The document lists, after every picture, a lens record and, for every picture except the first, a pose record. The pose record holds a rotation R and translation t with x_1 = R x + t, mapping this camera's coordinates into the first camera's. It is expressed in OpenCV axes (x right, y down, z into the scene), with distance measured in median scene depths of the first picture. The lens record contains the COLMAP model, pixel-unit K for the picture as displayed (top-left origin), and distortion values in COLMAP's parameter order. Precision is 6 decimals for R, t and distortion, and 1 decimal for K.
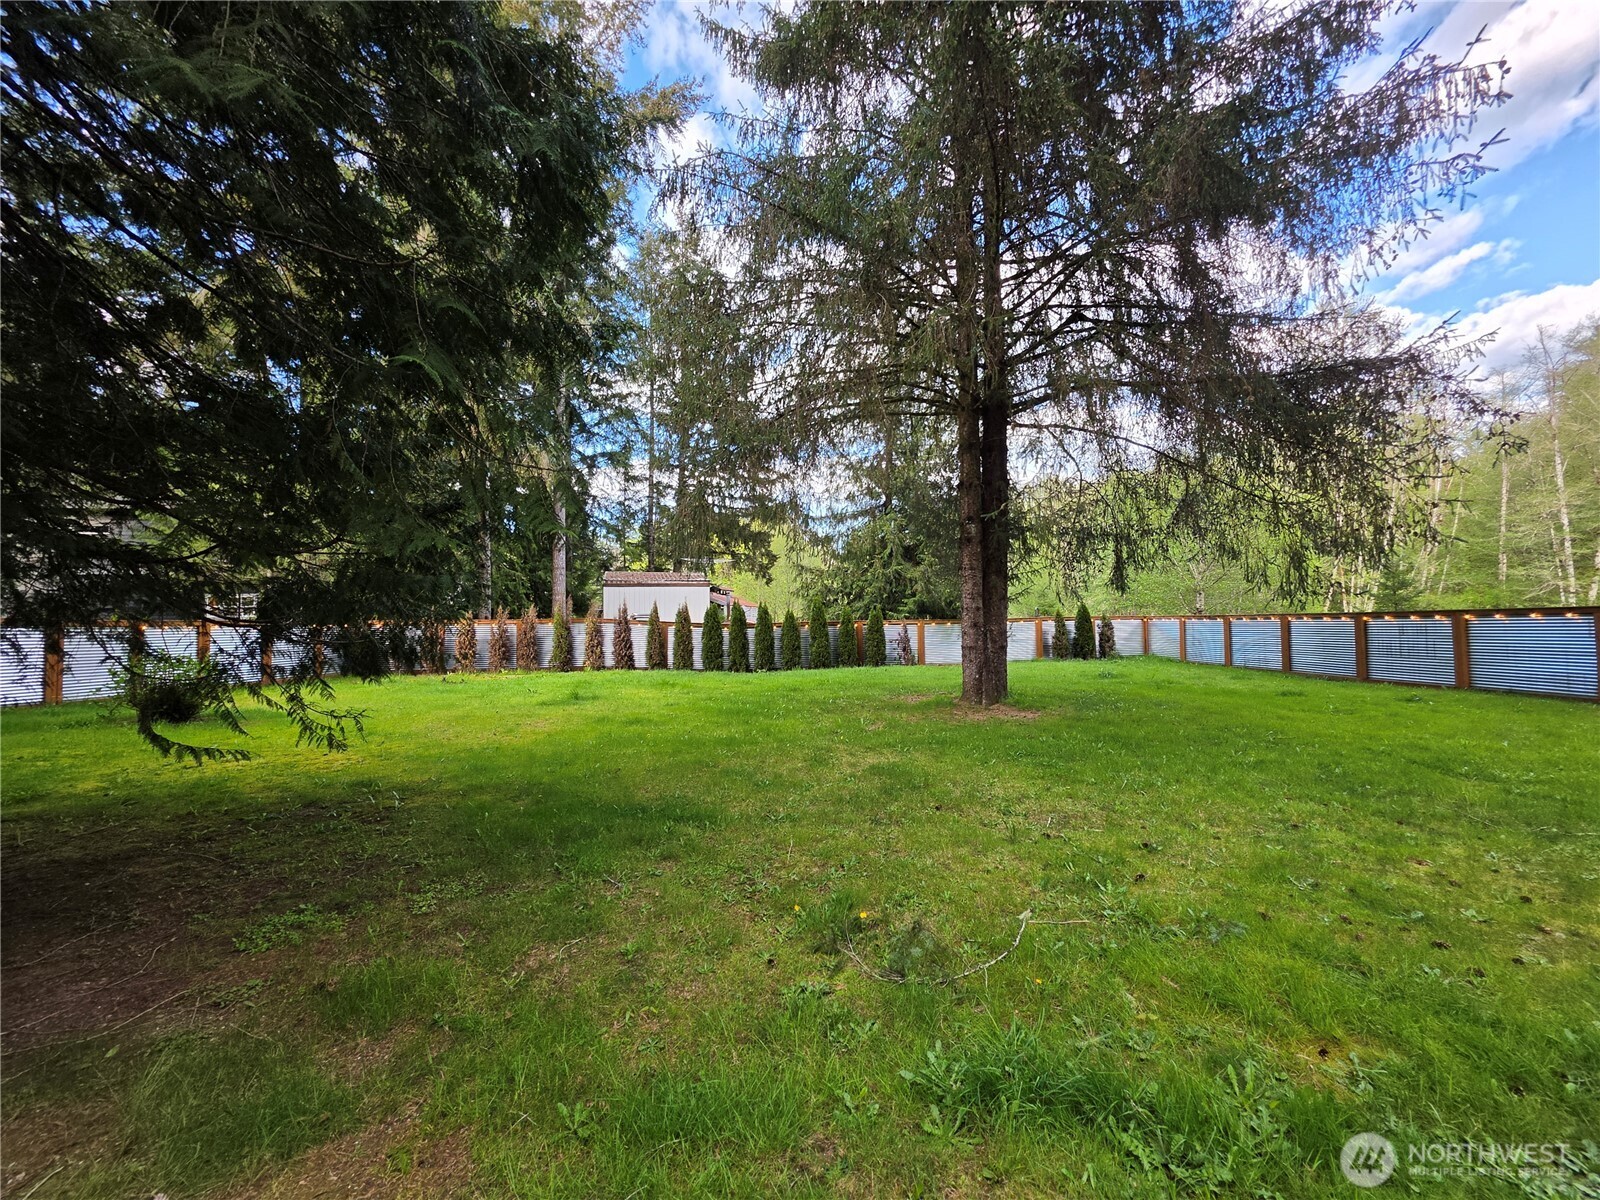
lens RADIAL K [[647.7, 0, 808.9], [0, 647.7, 605.5], [0, 0, 1]] dist [-0.004312, 0.000953]
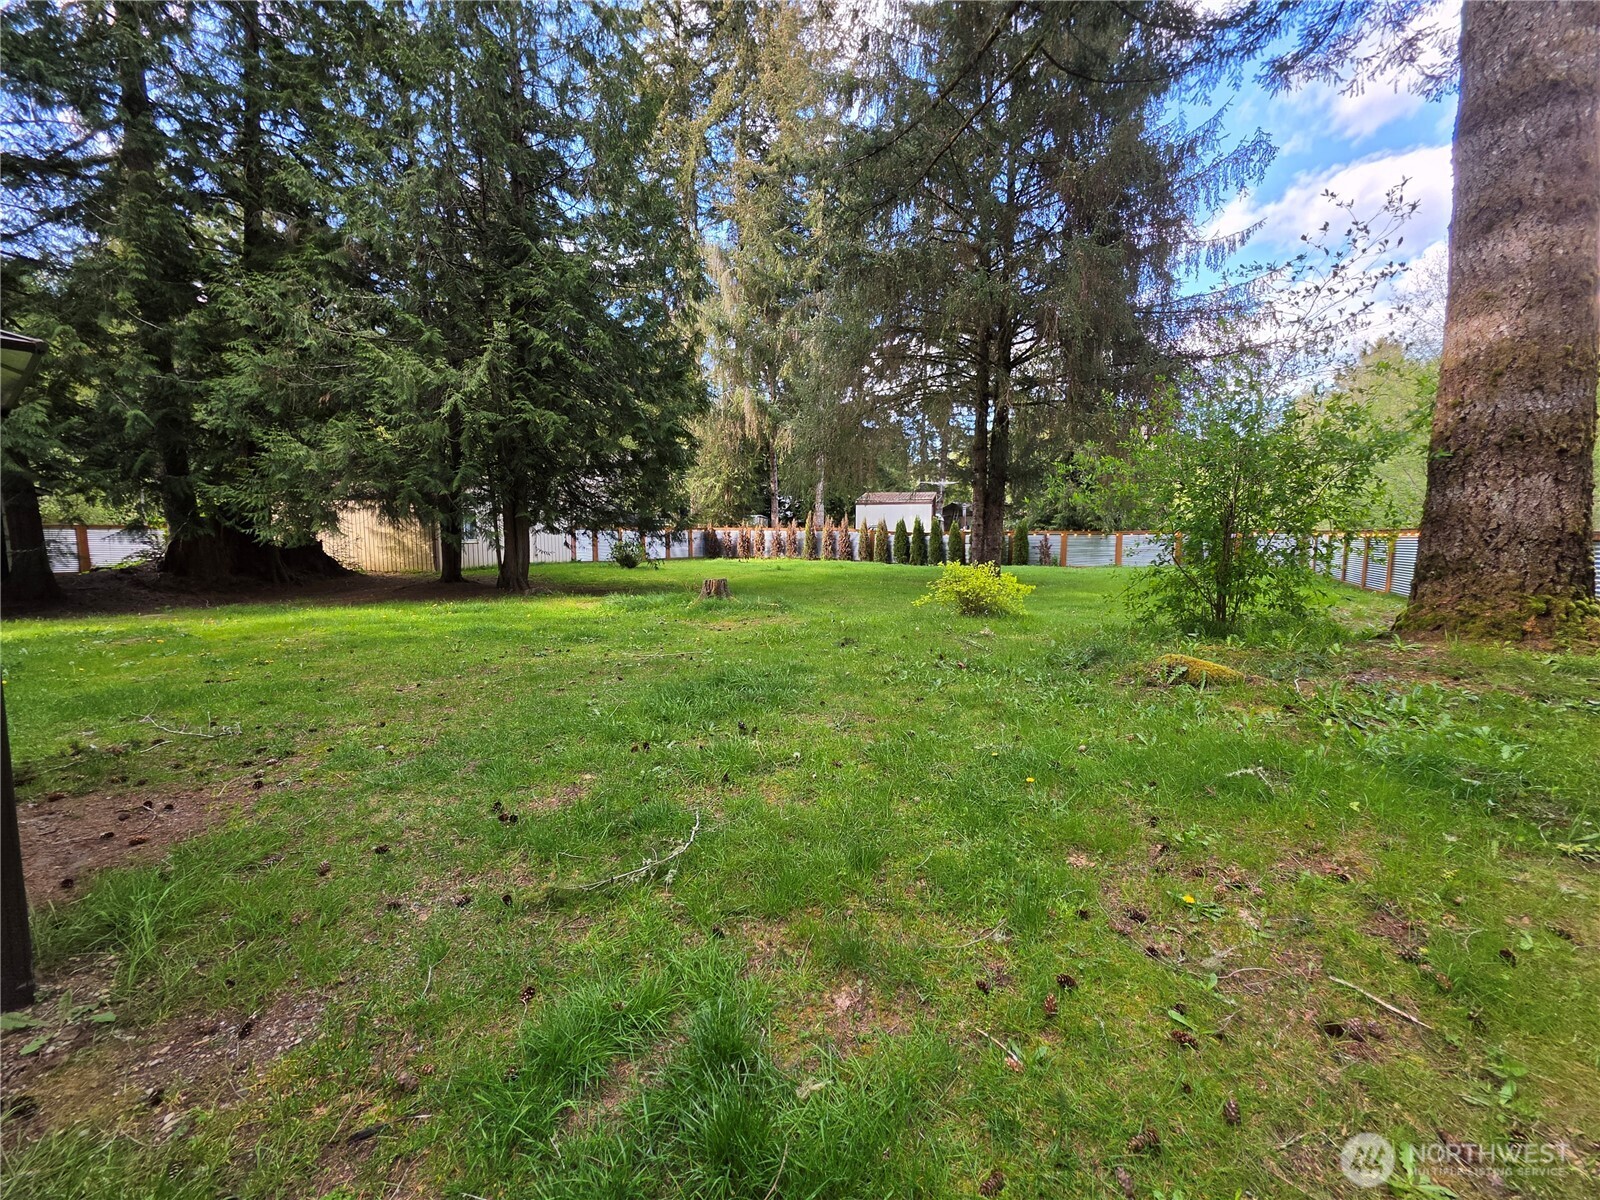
lens RADIAL K [[647.7, 0, 808.9], [0, 647.7, 605.5], [0, 0, 1]] dist [-0.004312, 0.000953]
pose [[0.856649, 0.070074, -0.511119, 0.450241], [0.004453, 0.989691, 0.143150, -0.018615], [0.515881, -0.124905, 0.847505, -0.388503]]
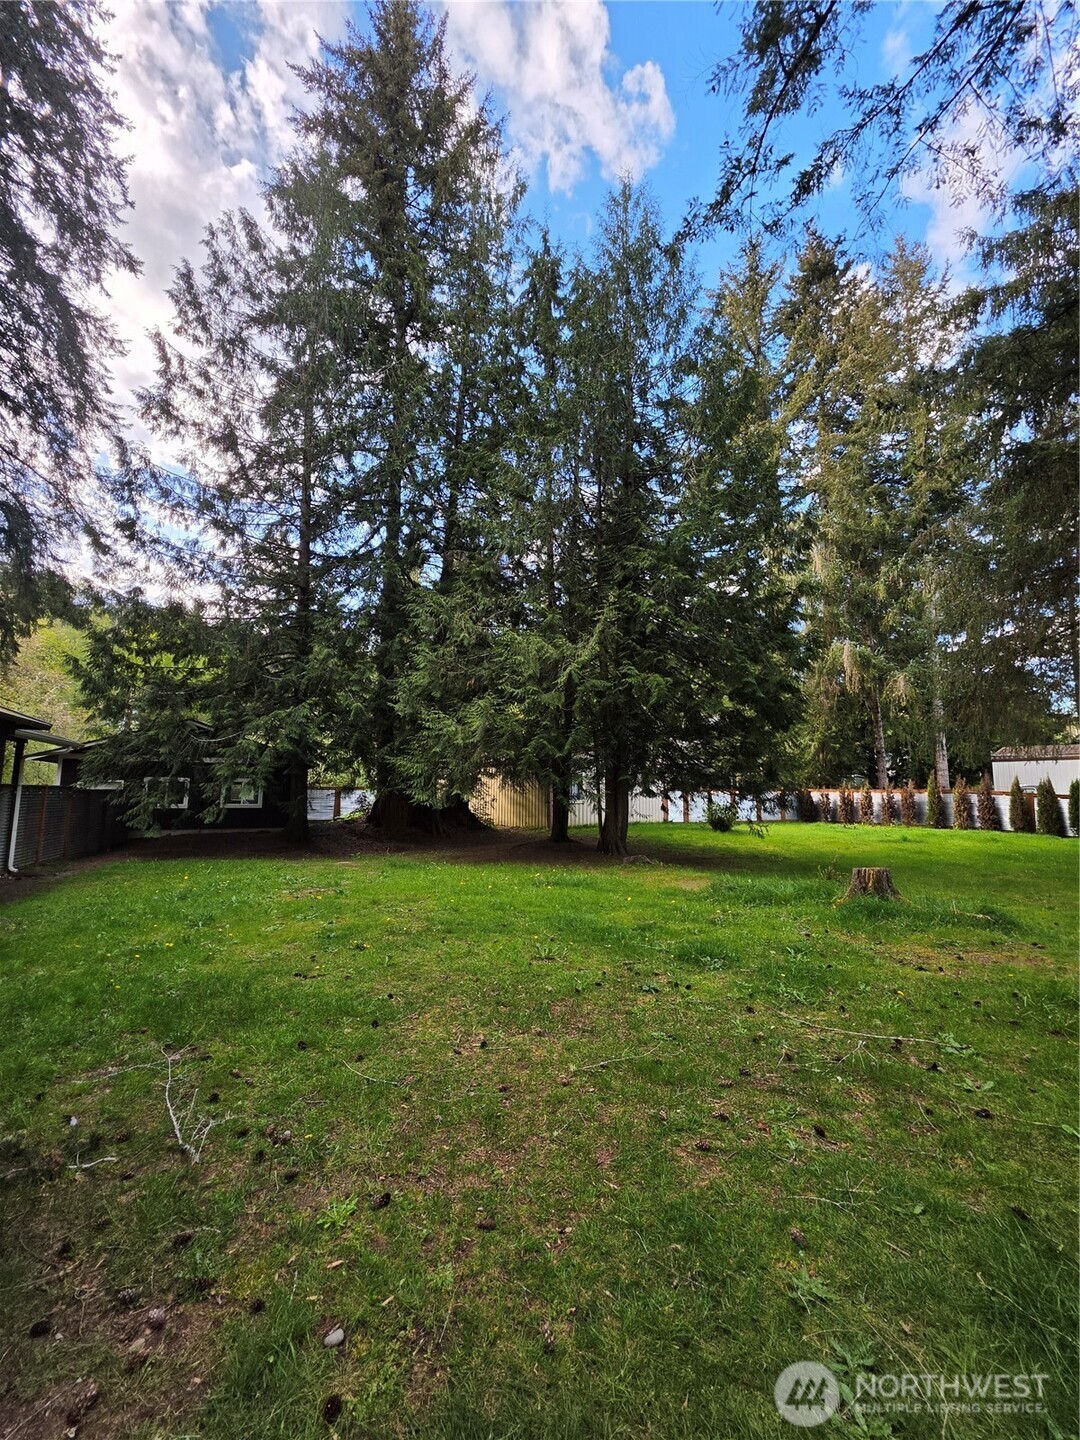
lens RADIAL K [[582.9, 0, 544.5], [0, 582.9, 716.5], [0, 0, 1]] dist [-0.004312, 0.000953]
pose [[0.472065, -0.096614, -0.876253, 0.321108], [0.016563, 0.994773, -0.100759, -0.023231], [0.881408, 0.033051, 0.471198, -0.307197]]
